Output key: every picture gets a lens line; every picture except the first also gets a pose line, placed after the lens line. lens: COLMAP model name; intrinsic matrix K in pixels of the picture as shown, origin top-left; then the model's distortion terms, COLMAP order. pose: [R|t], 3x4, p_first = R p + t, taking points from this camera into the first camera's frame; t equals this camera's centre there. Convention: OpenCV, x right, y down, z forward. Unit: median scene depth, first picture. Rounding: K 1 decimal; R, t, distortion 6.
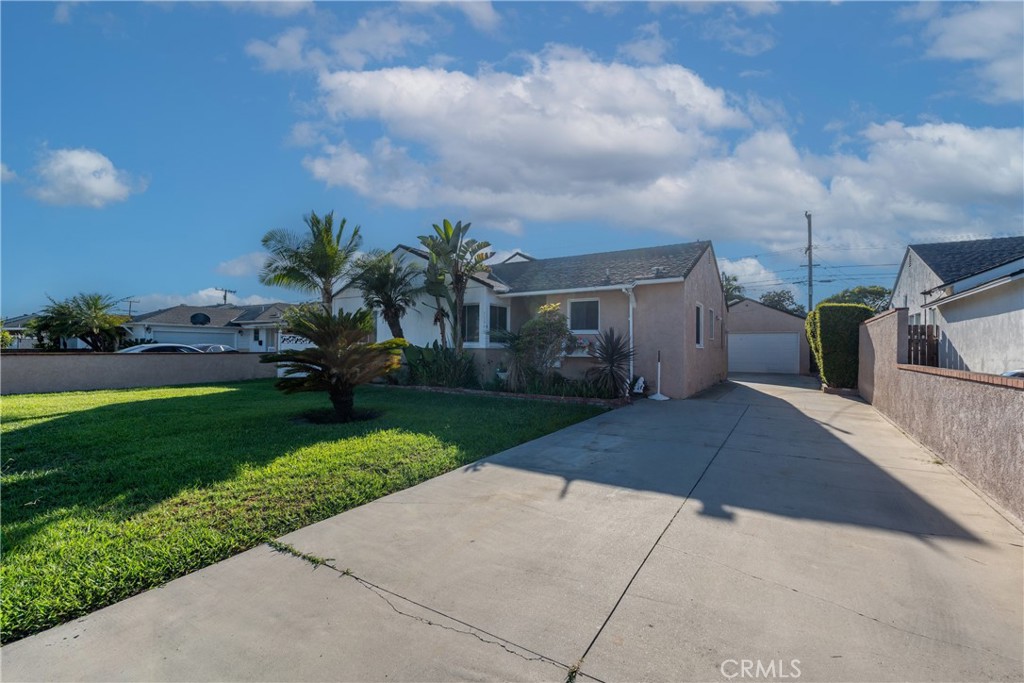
lens RADIAL K [[456.4, 0, 512.0], [0, 456.4, 341.5], [0, 0, 1]] dist [-0.000914, -0.000066]
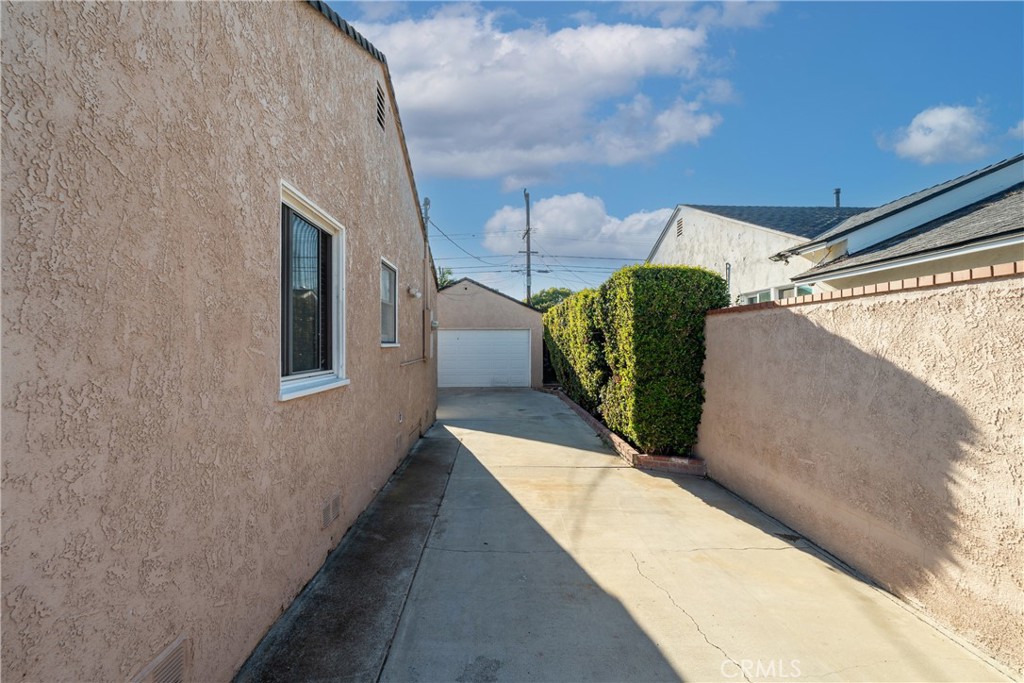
lens RADIAL K [[456.4, 0, 512.0], [0, 456.4, 341.5], [0, 0, 1]] dist [-0.000914, -0.000066]
pose [[0.830718, -0.004346, 0.556676, 0.244771], [-0.001520, 0.999948, 0.010074, -0.009840], [-0.556691, -0.009215, 0.830668, 0.500659]]
